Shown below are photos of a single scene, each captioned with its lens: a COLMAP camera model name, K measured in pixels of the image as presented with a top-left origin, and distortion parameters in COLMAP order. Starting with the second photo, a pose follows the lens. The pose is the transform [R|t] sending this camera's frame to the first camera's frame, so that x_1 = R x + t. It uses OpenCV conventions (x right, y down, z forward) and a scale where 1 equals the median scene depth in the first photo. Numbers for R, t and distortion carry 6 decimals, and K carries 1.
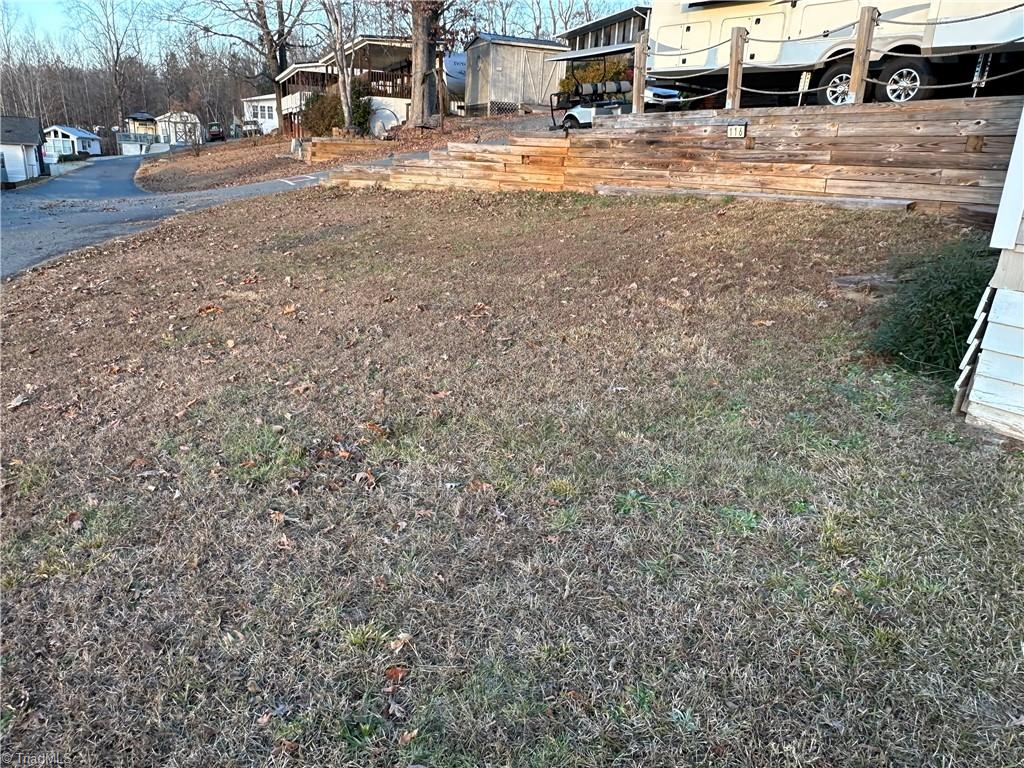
lens RADIAL K [[726.7, 0, 508.1], [0, 726.7, 391.5], [0, 0, 1]] dist [-0.006319, -0.000070]
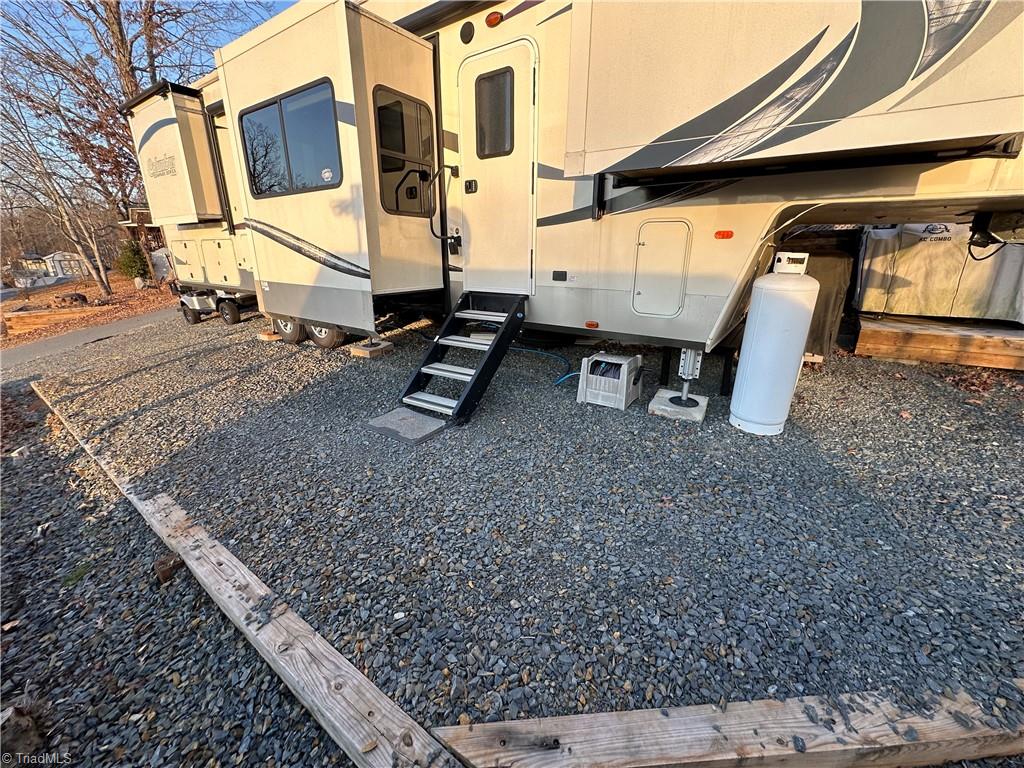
lens RADIAL K [[407.2, 0, 513.7], [0, 407.2, 384.0], [0, 0, 1]] dist [-0.005924, 0.001242]
pose [[0.948790, -0.149036, 0.278542, 0.588341], [0.147017, 0.988731, 0.028248, -0.294388], [-0.279613, 0.014149, 0.960008, 0.368112]]
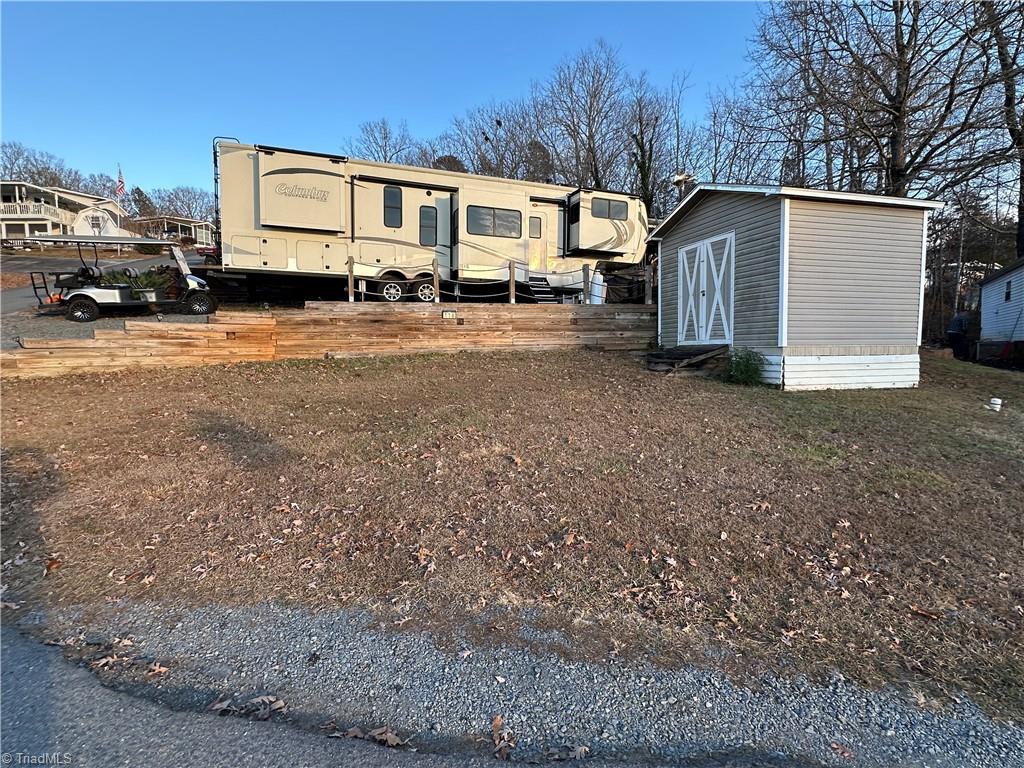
lens RADIAL K [[512.6, 0, 514.0], [0, 512.6, 385.2], [0, 0, 1]] dist [-0.004488, -0.000662]
pose [[0.277906, -0.120249, 0.953052, -0.670426], [0.310245, 0.950201, 0.029423, -0.146137], [-0.909129, 0.287503, 0.301374, 0.420289]]
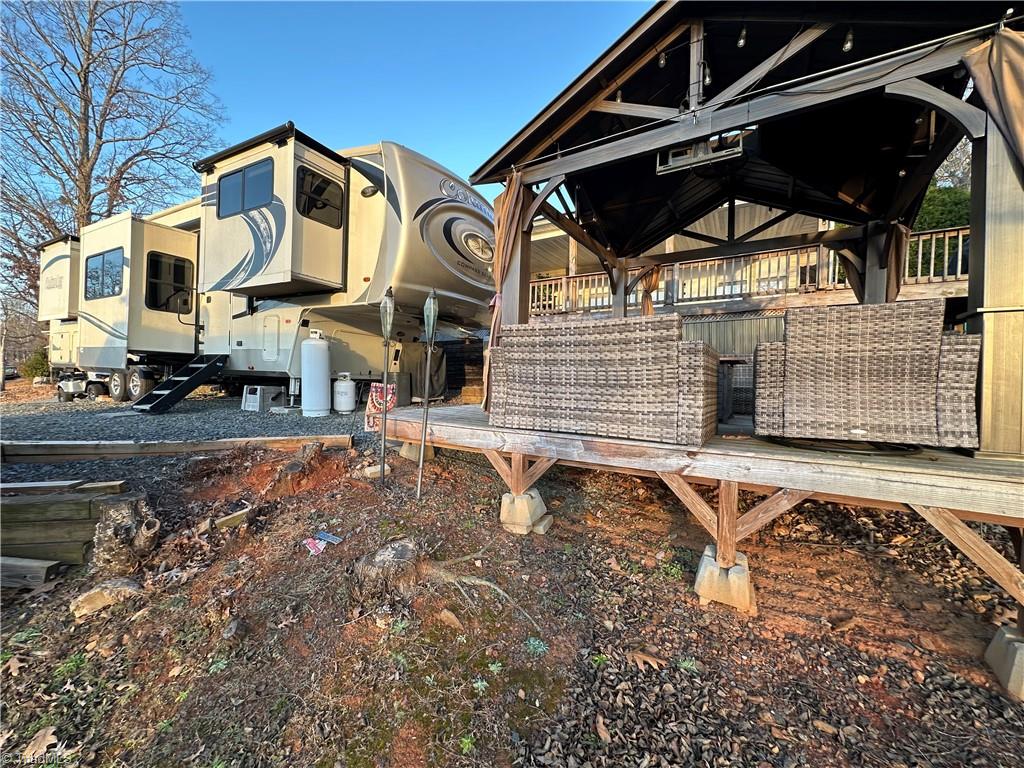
lens RADIAL K [[407.2, 0, 513.0], [0, 407.2, 385.7], [0, 0, 1]] dist [-0.005924, 0.001242]
pose [[0.909473, -0.034426, 0.414336, 0.832011], [0.148825, 0.957488, -0.247118, -0.101726], [-0.388214, 0.286410, 0.875933, 0.008984]]
